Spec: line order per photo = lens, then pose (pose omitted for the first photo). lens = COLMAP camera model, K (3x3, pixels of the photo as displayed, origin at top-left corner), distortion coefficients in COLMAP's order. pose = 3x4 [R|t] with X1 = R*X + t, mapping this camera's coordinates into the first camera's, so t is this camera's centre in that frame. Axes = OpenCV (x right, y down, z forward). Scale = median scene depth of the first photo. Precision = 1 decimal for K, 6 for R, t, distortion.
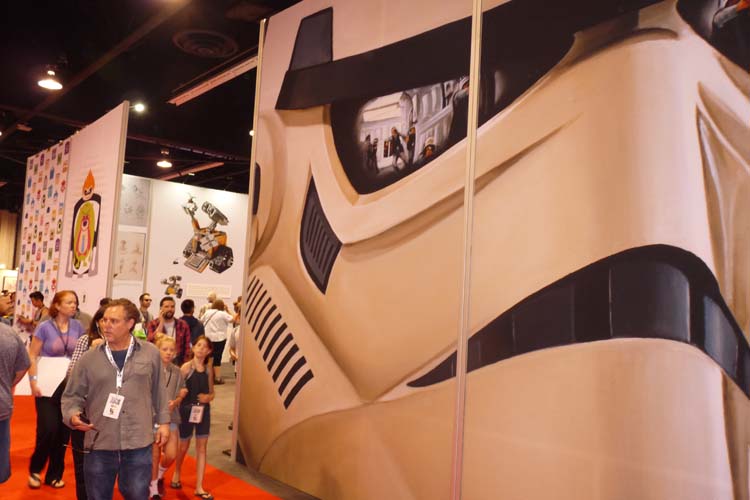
lens RADIAL K [[599.5, 0, 374.1], [0, 599.5, 243.4], [0, 0, 1]] dist [-0.001649, -0.028467]
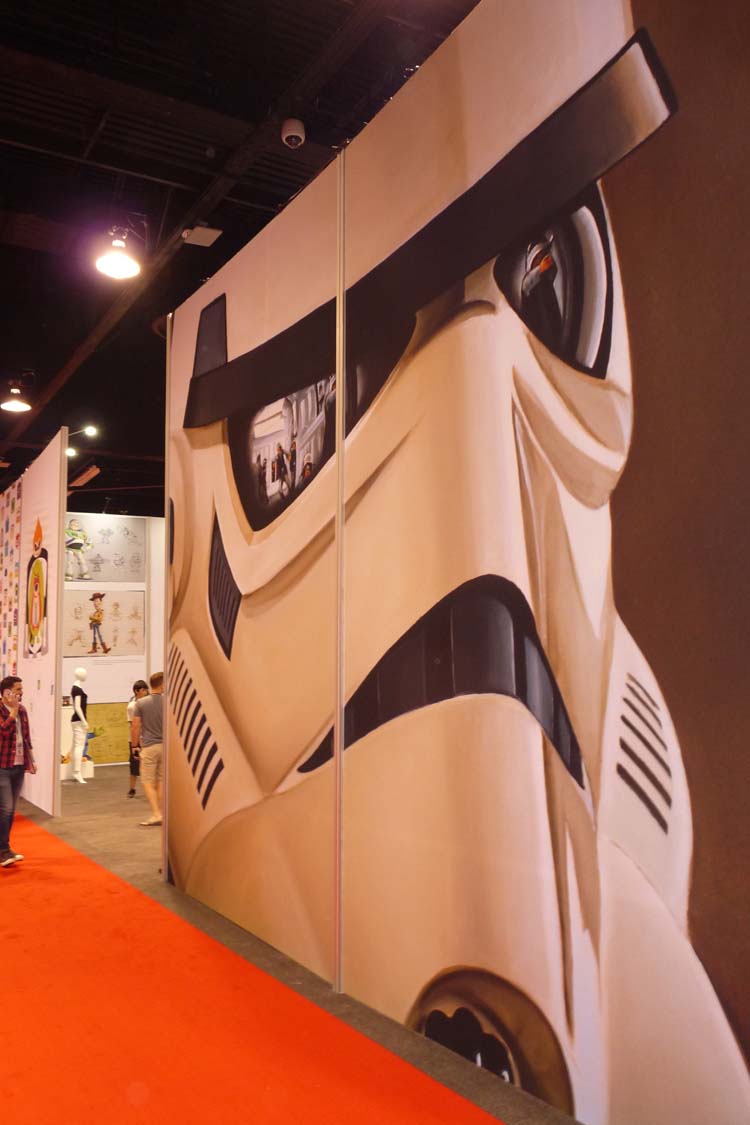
lens RADIAL K [[899.3, 0, 379.6], [0, 899.3, 561.8], [0, 0, 1]] dist [-0.001649, -0.028467]
pose [[0.978649, -0.086799, -0.186309, 0.368698], [0.083373, 0.996175, -0.026161, 0.002524], [0.187868, 0.010069, 0.982143, -0.130579]]
